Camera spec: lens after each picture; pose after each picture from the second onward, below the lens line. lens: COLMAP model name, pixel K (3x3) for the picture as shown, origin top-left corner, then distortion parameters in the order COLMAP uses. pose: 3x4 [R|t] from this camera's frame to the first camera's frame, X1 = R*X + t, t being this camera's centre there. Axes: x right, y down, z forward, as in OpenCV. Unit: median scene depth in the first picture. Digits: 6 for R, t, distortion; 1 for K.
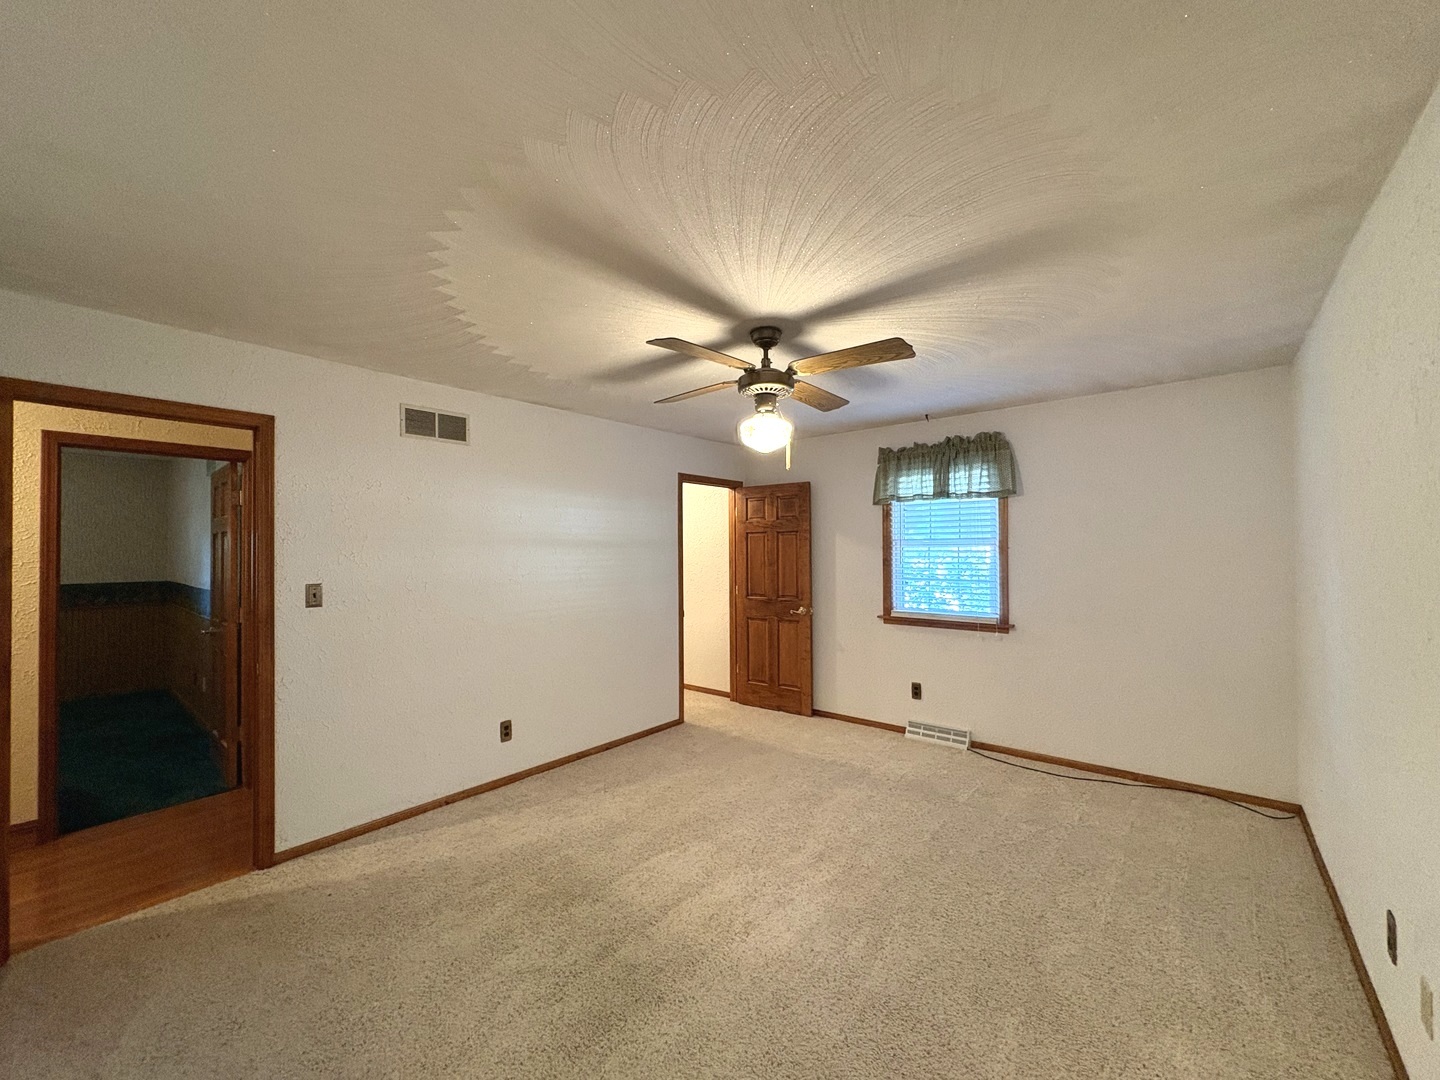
lens RADIAL K [[574.0, 0, 724.0], [0, 574.0, 547.8], [0, 0, 1]] dist [-0.001417, 0.000527]
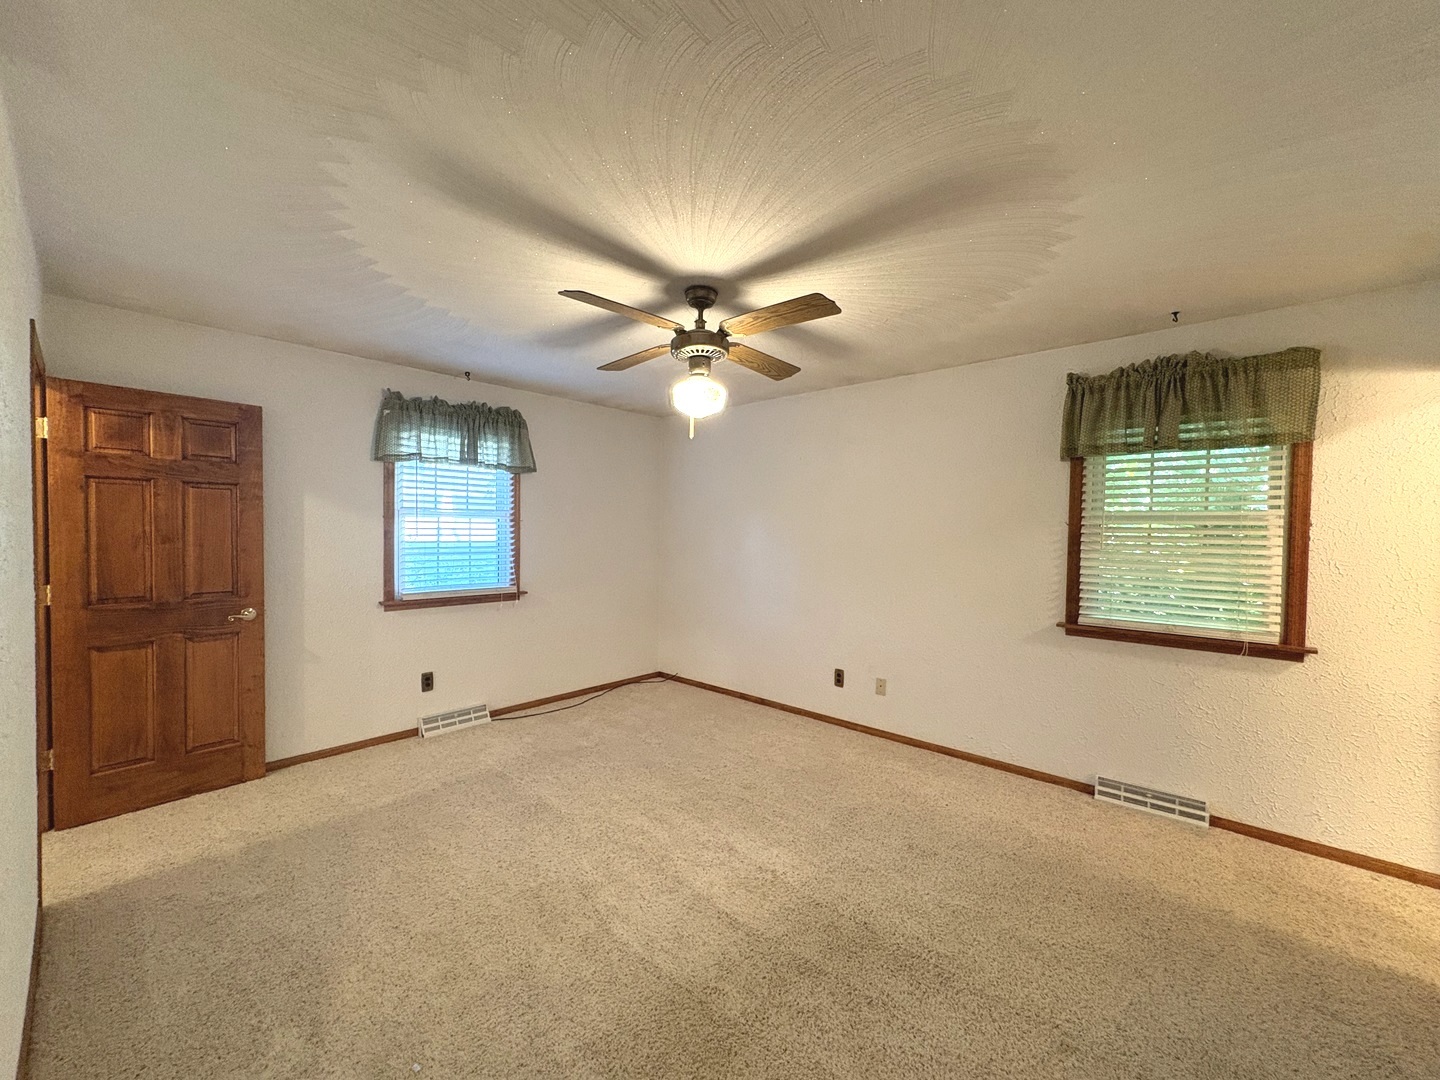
lens RADIAL K [[574.0, 0, 714.6], [0, 574.0, 545.7], [0, 0, 1]] dist [-0.001417, 0.000527]
pose [[0.046923, -0.022383, 0.998648, -0.532557], [-0.018573, 0.999557, 0.023276, 0.014509], [-0.998726, -0.019640, 0.046487, 0.548234]]
